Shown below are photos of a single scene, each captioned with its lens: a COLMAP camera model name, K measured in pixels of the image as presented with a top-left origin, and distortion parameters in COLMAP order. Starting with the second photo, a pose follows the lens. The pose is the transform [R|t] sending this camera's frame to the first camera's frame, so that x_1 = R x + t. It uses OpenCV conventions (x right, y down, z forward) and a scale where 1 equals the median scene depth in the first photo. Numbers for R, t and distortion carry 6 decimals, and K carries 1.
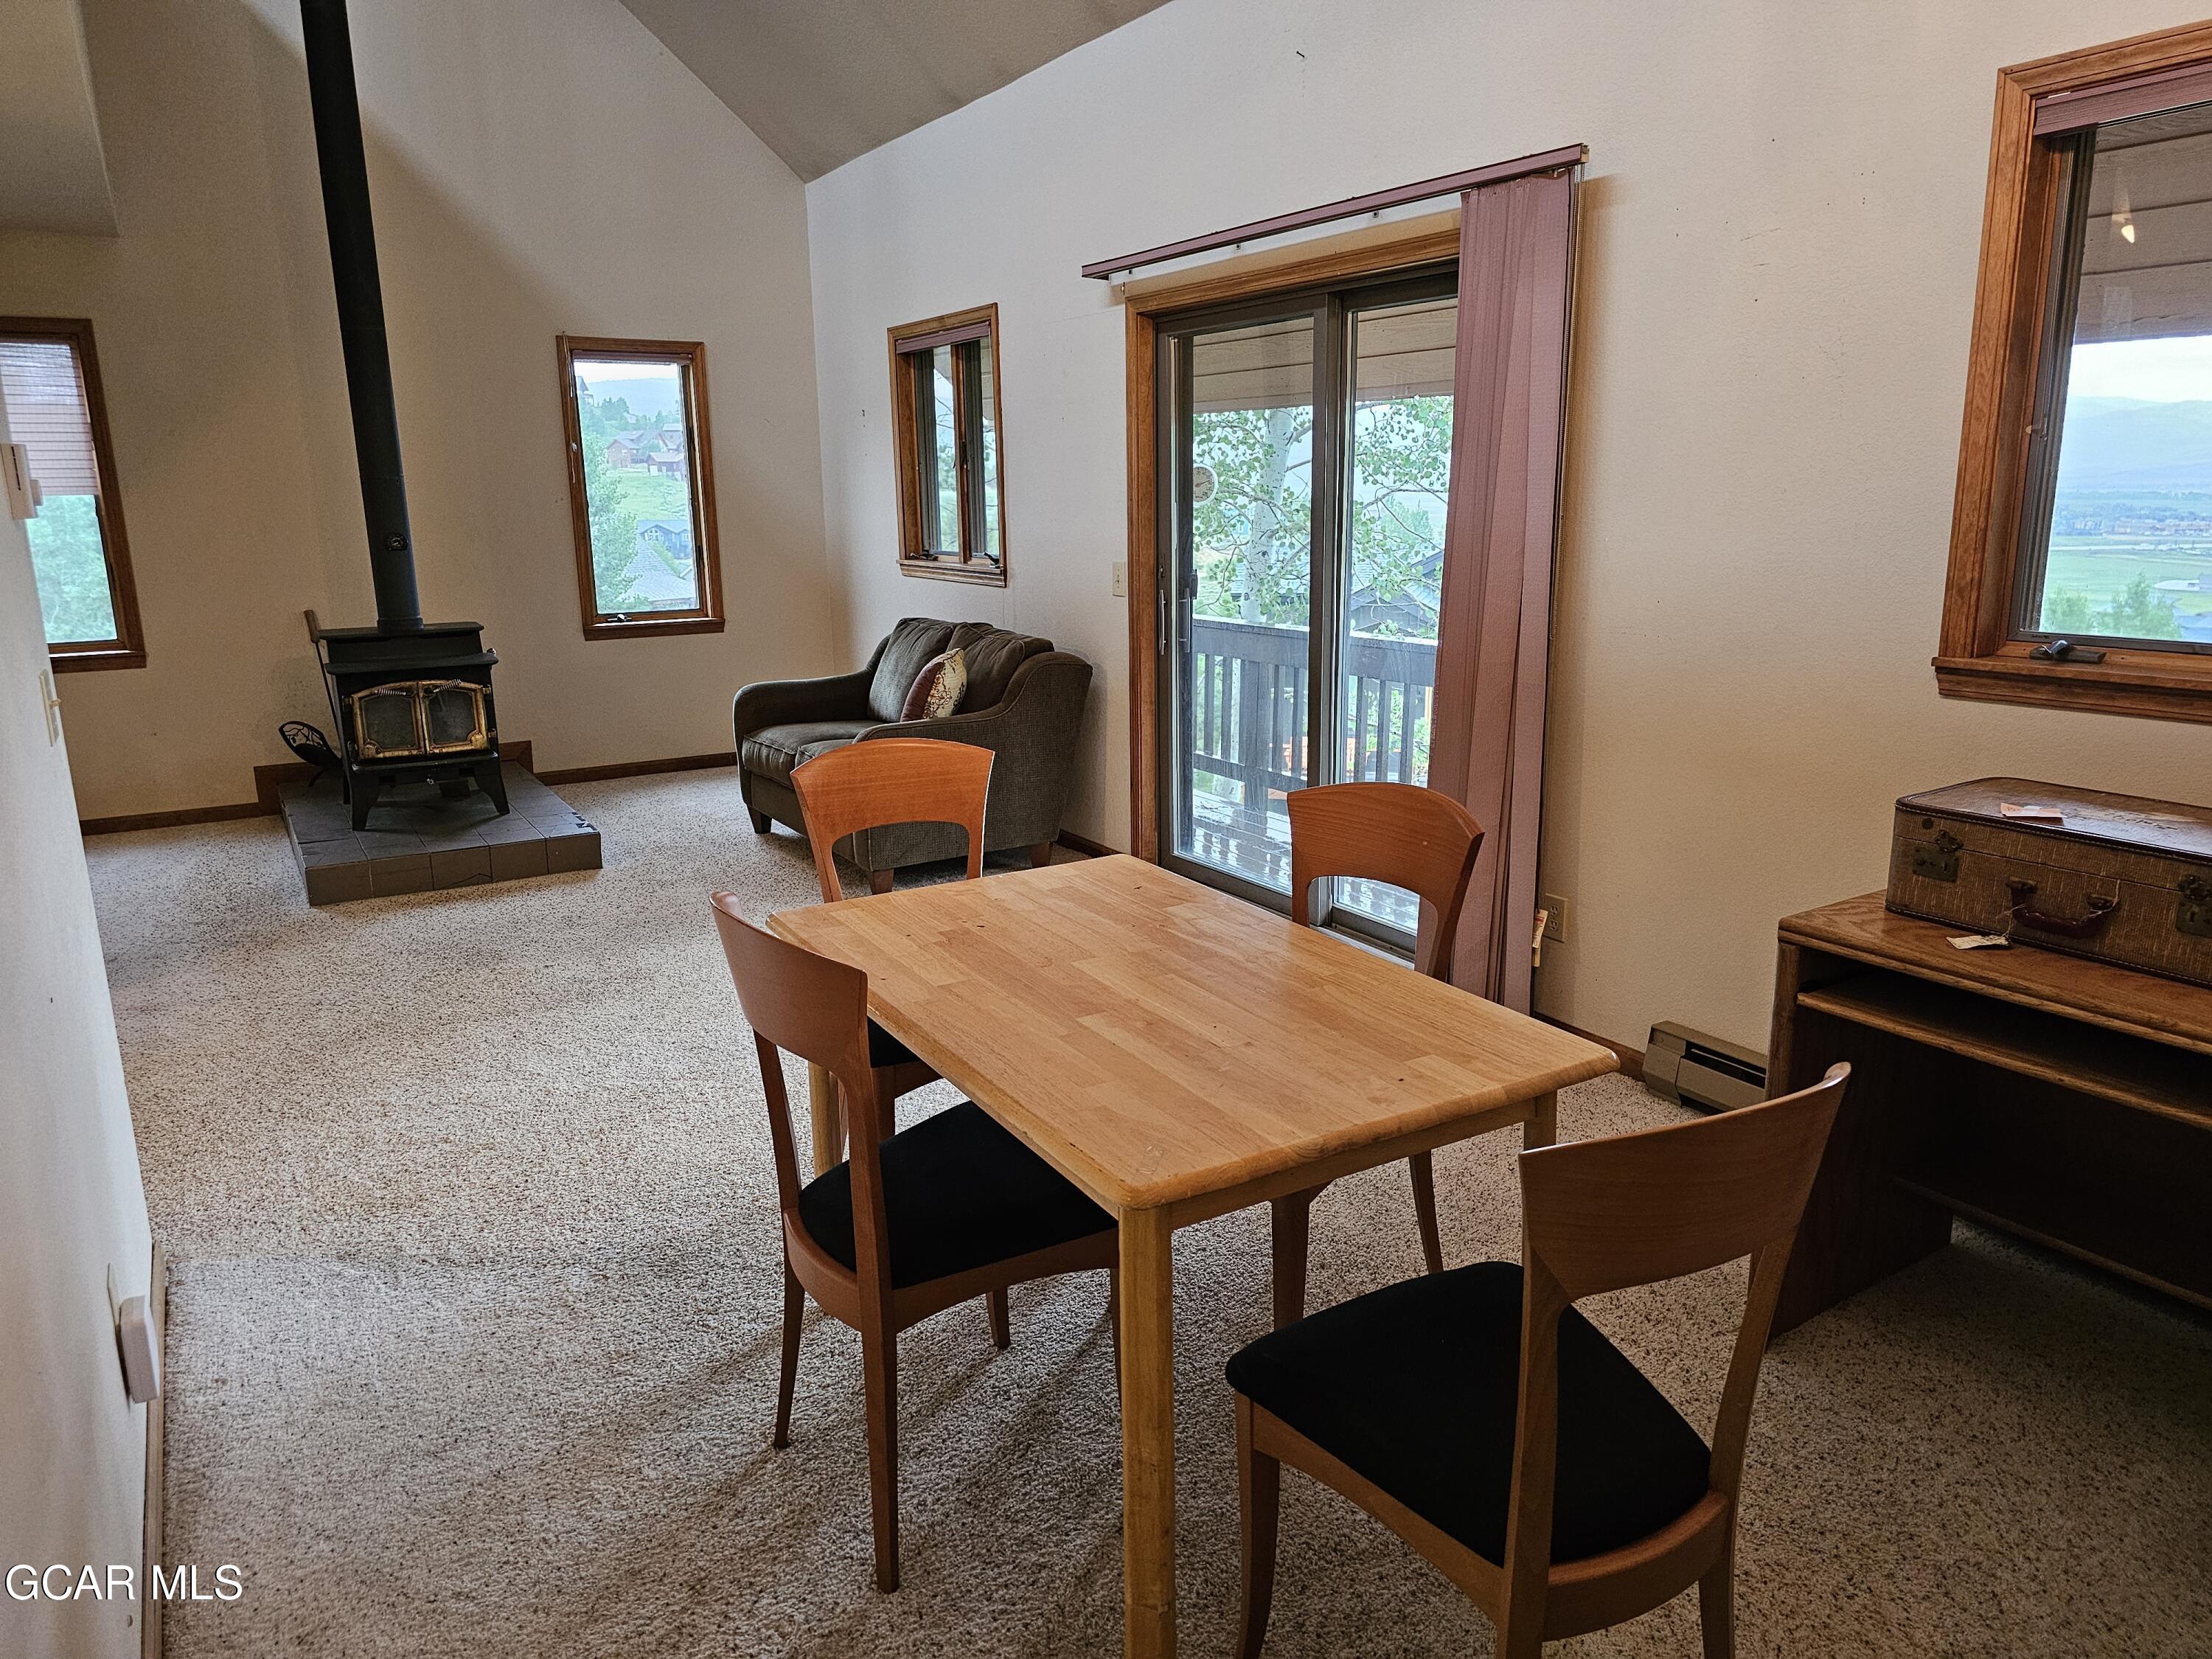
lens RADIAL K [[1494.3, 0, 1094.7], [0, 1494.3, 821.2], [0, 0, 1]] dist [0.076862, -0.091487]
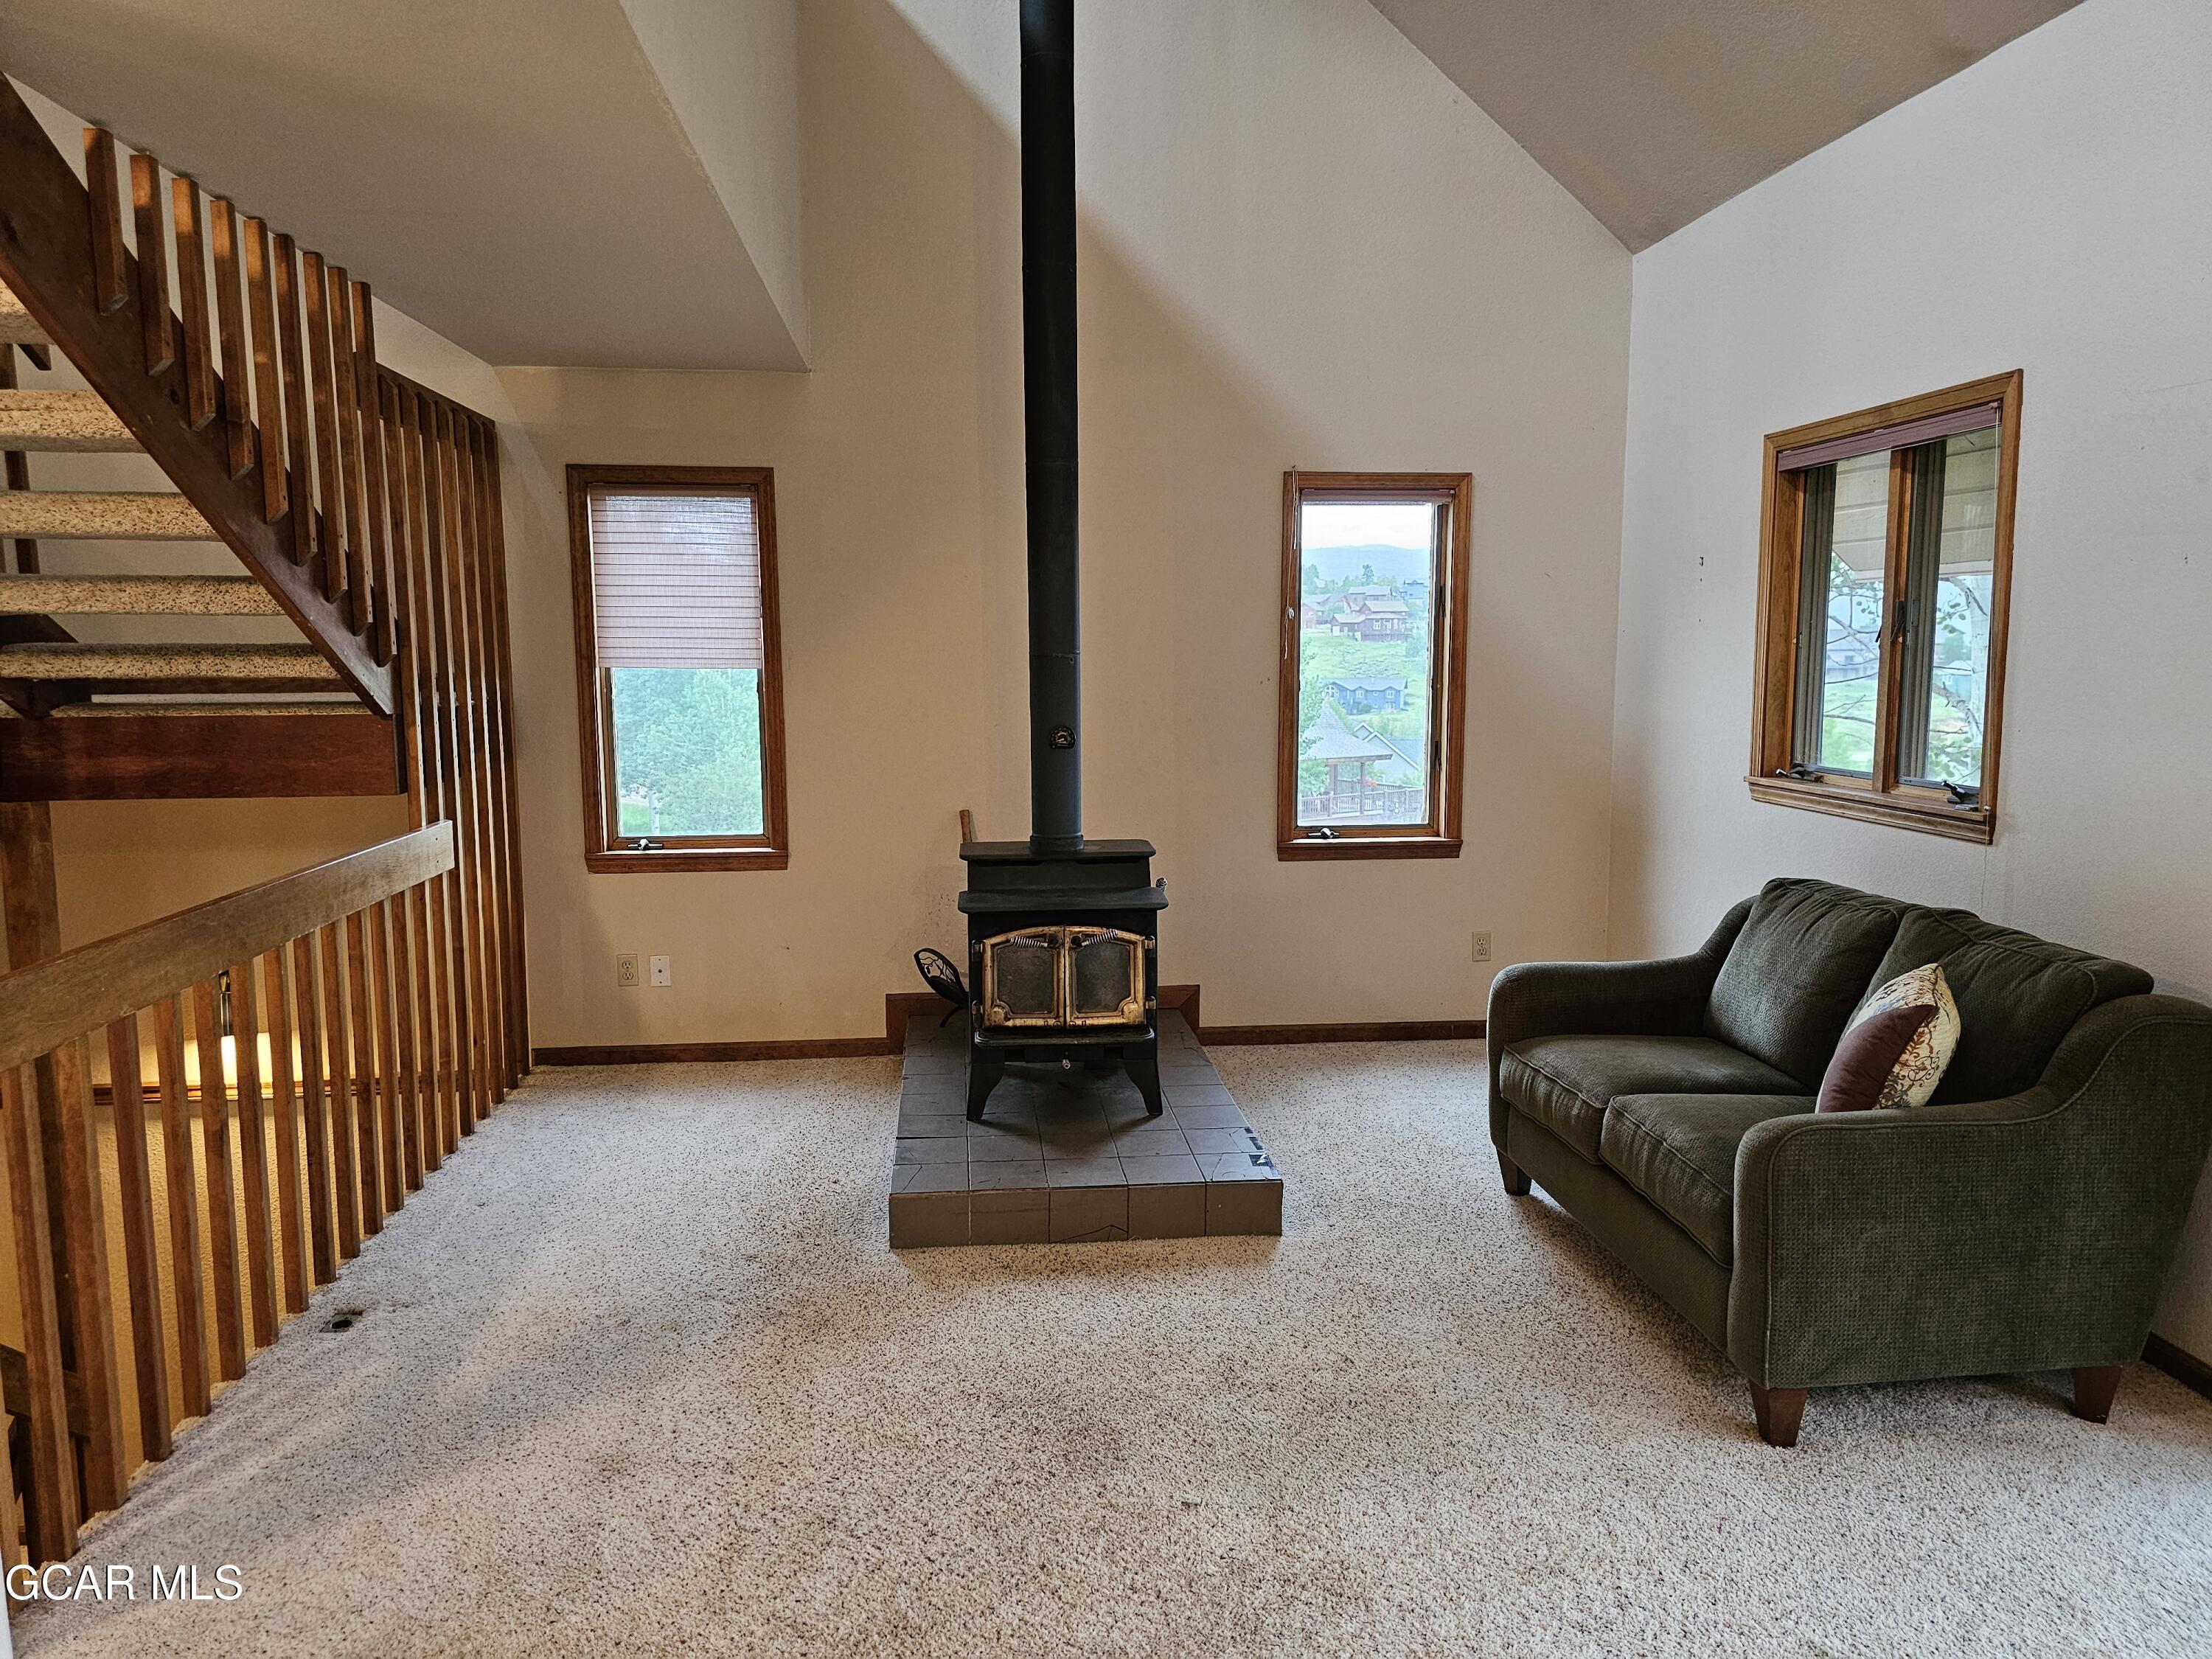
lens RADIAL K [[1480.0, 0, 1092.0], [0, 1480.0, 805.2], [0, 0, 1]] dist [0.063531, -0.067609]
pose [[0.905665, 0.056303, -0.420239, -0.127213], [-0.102761, 0.990741, -0.088723, -0.082461], [0.411352, 0.123537, 0.903066, 0.324161]]
